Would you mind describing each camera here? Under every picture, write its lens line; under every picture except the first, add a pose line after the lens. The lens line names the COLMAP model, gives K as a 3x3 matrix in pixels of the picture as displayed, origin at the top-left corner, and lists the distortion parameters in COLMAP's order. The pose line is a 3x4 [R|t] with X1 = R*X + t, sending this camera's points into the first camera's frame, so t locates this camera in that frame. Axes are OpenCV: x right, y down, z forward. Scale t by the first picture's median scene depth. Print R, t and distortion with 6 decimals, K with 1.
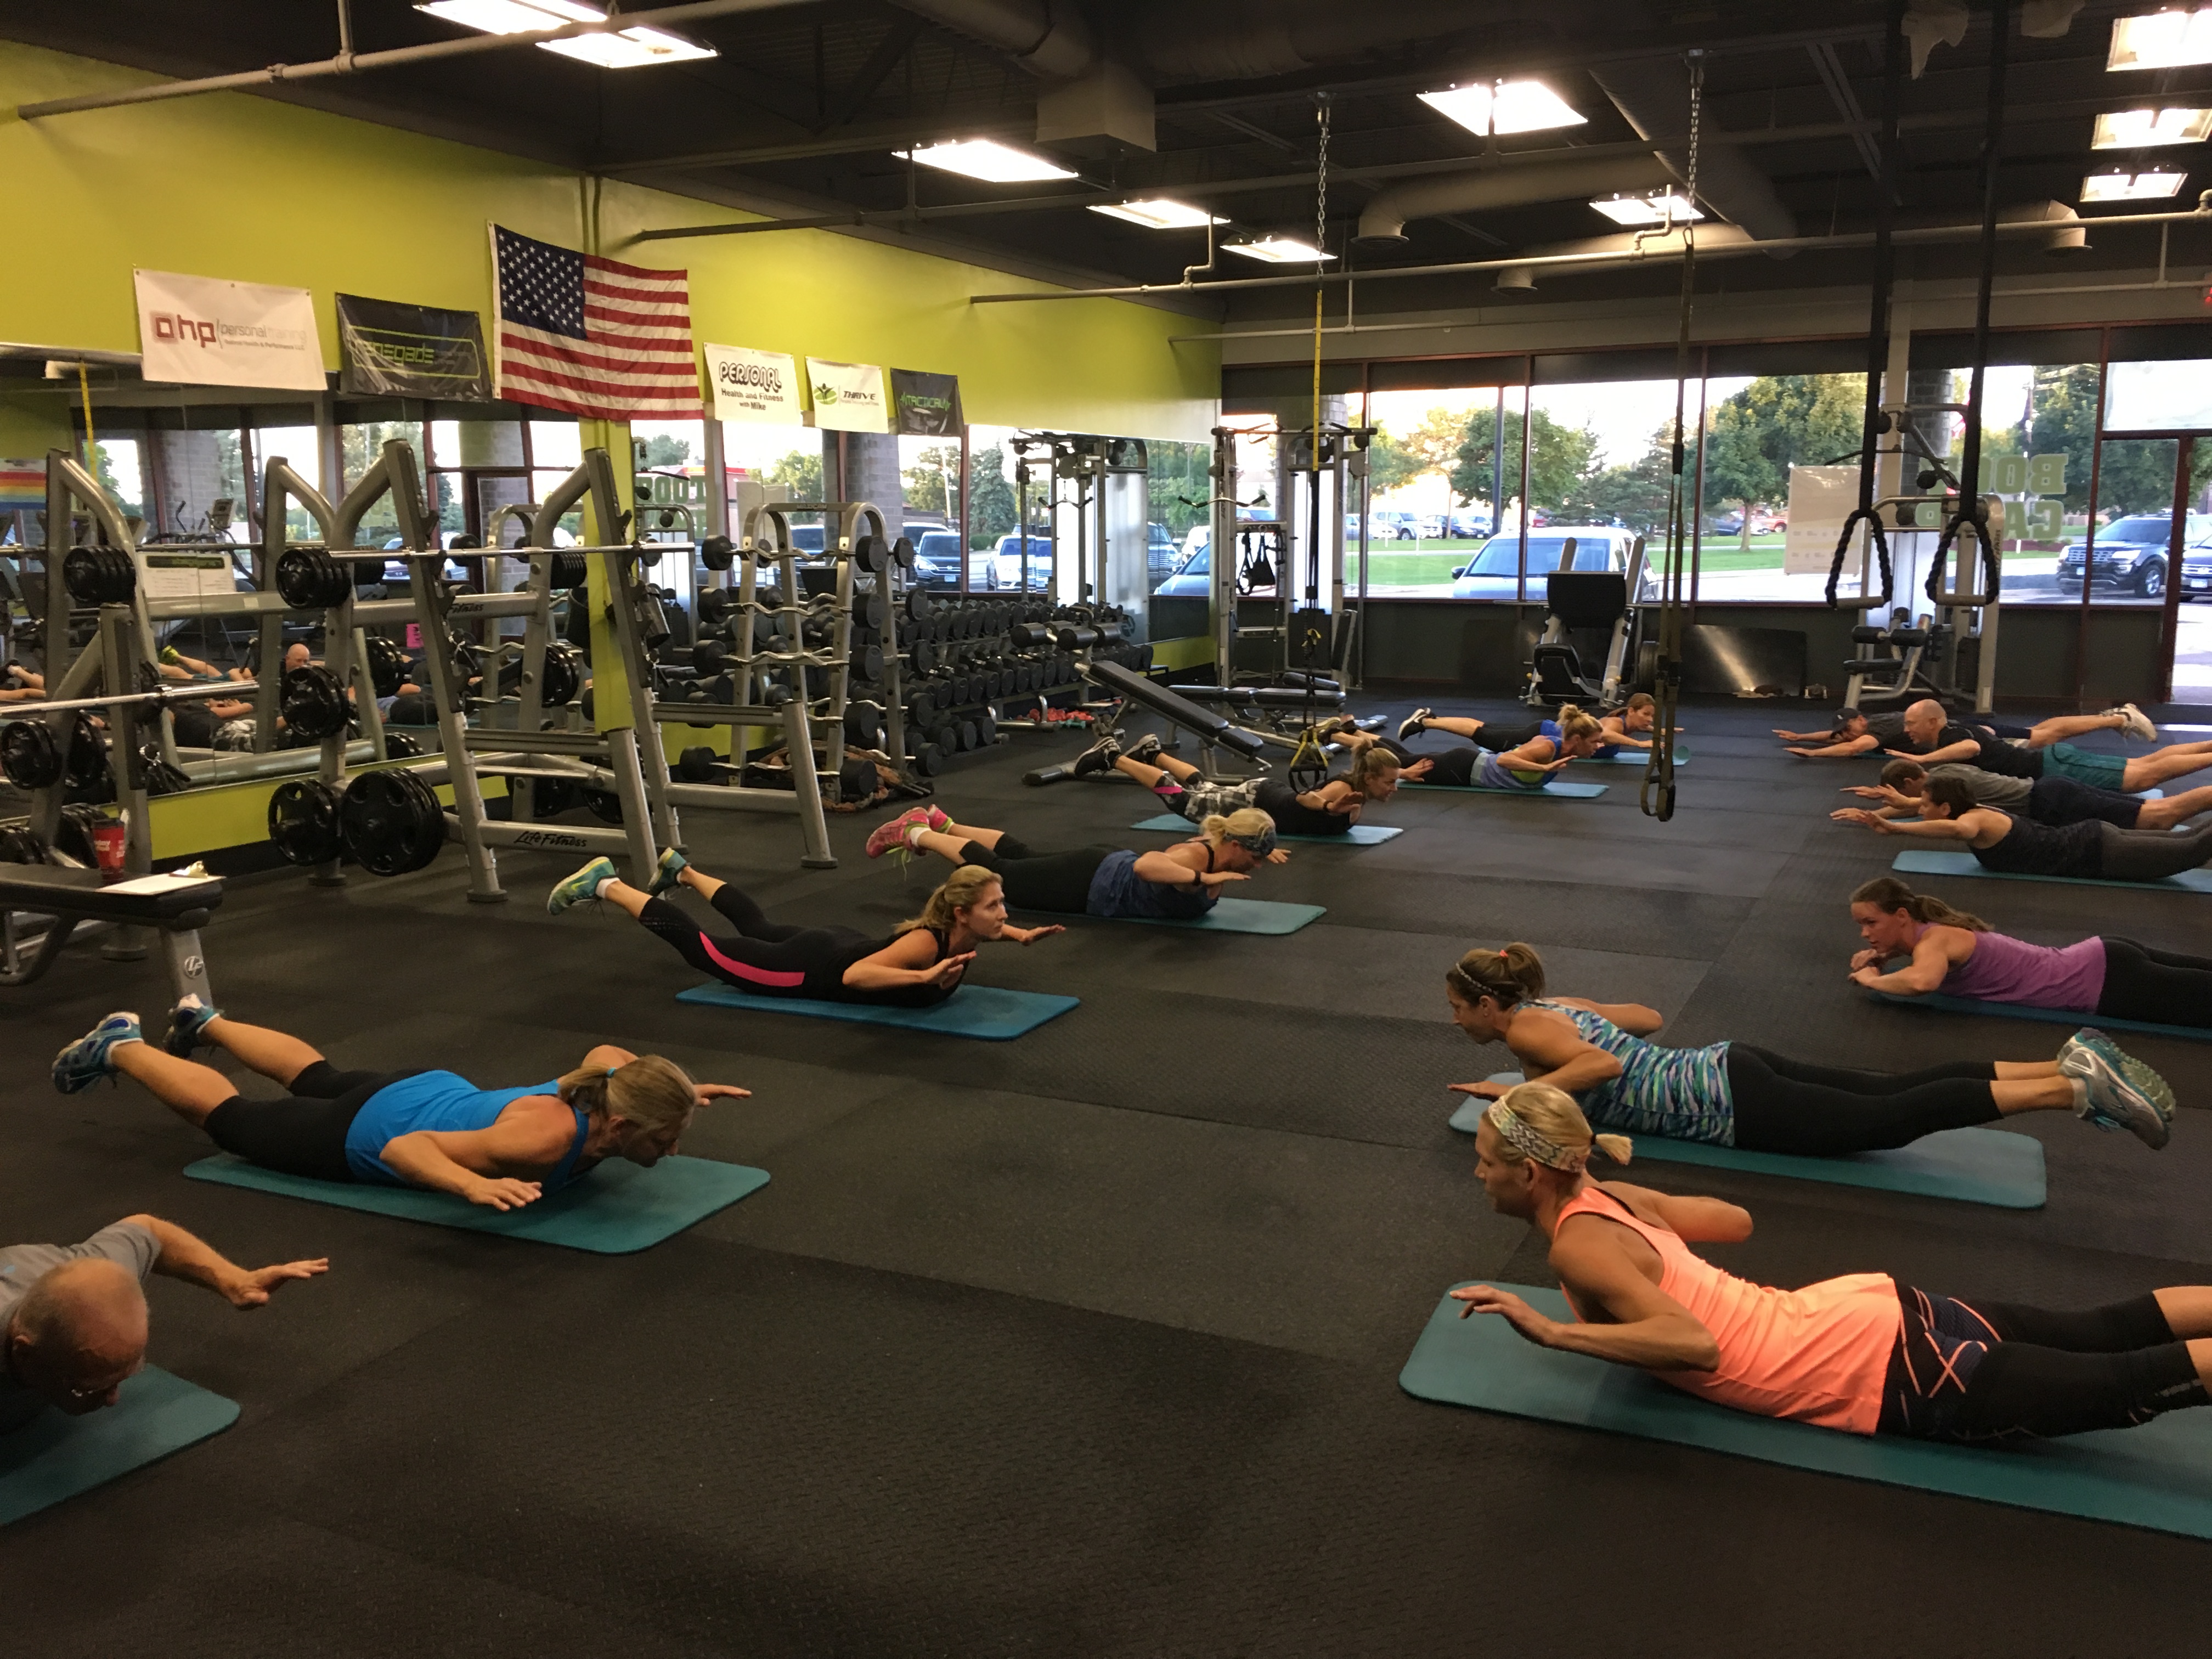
lens RADIAL K [[1873.1, 0, 1110.4], [0, 1873.1, 833.4], [0, 0, 1]] dist [0.061497, -0.082975]
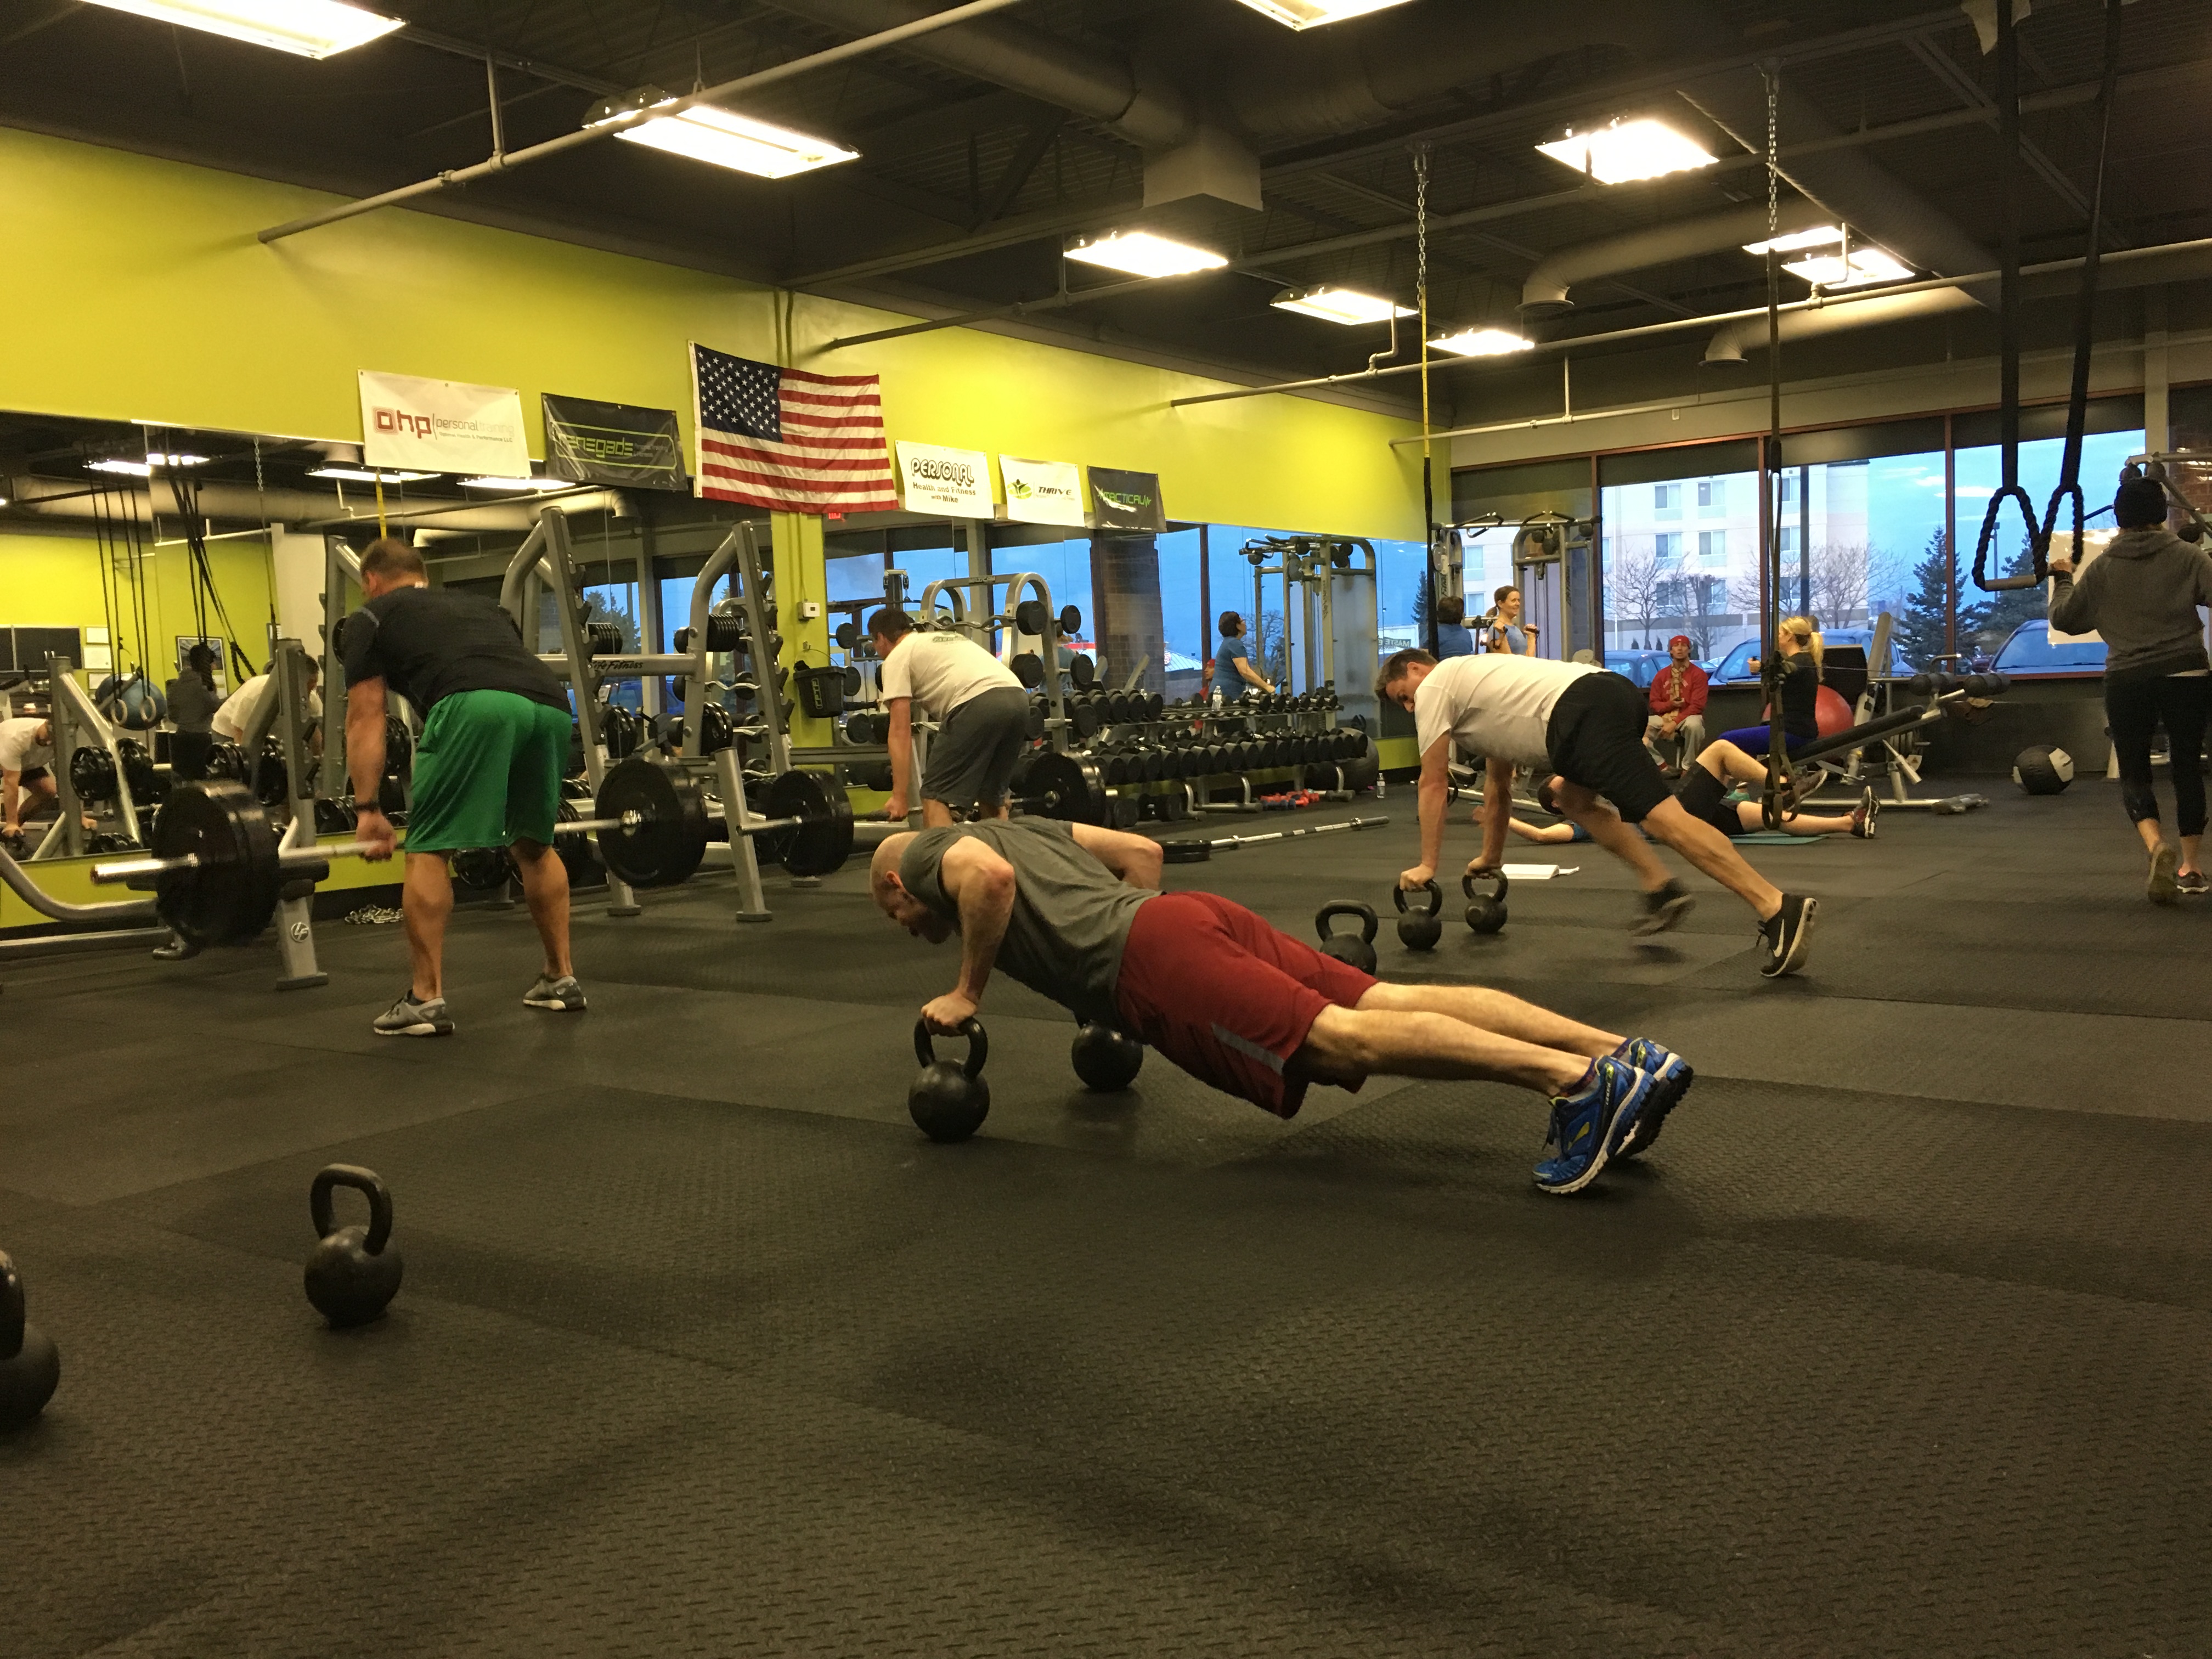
lens RADIAL K [[1873.1, 0, 1108.7], [0, 1873.1, 814.5], [0, 0, 1]] dist [0.061497, -0.082975]
pose [[0.982649, -0.021909, -0.184177, 0.103862], [0.003076, 0.994787, -0.101926, 0.066990], [0.185450, 0.099591, 0.977594, -0.010259]]
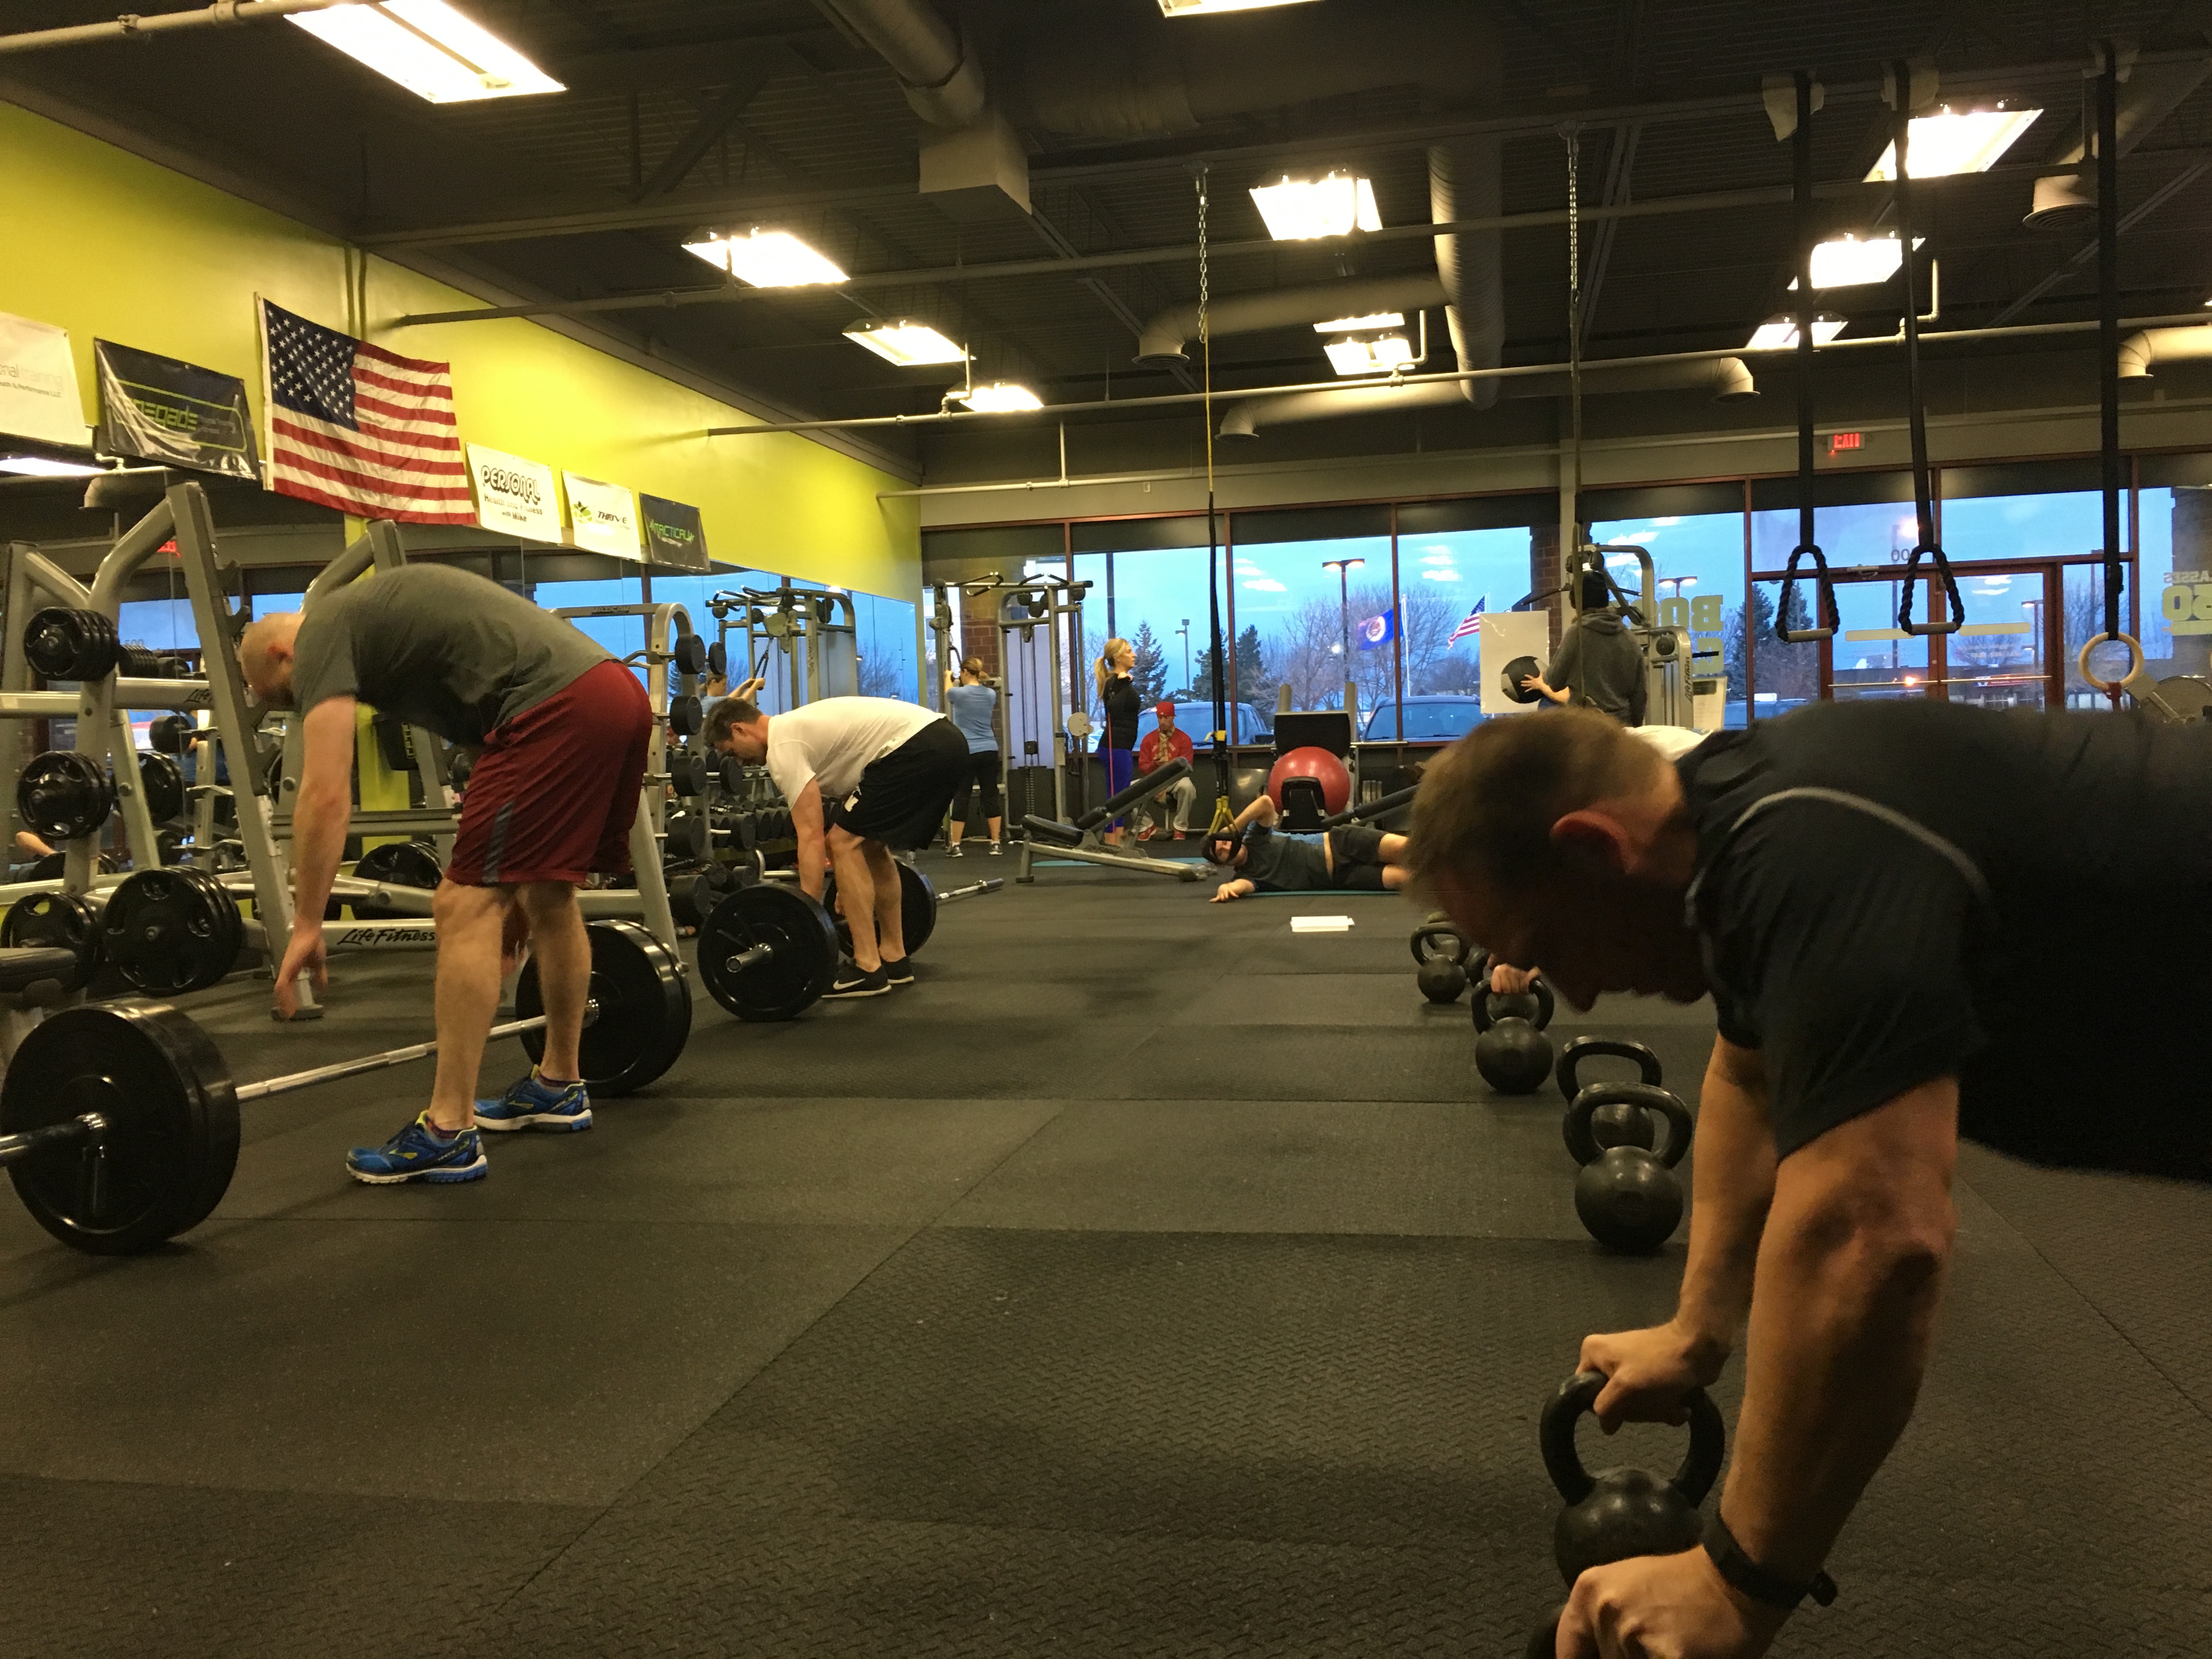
lens RADIAL K [[1873.1, 0, 1104.7], [0, 1873.1, 829.6], [0, 0, 1]] dist [0.061497, -0.082975]
pose [[0.970867, -0.038511, 0.236502, -0.147780], [0.068686, 0.990309, -0.120706, 0.058566], [-0.229562, 0.133434, 0.964104, 0.081092]]
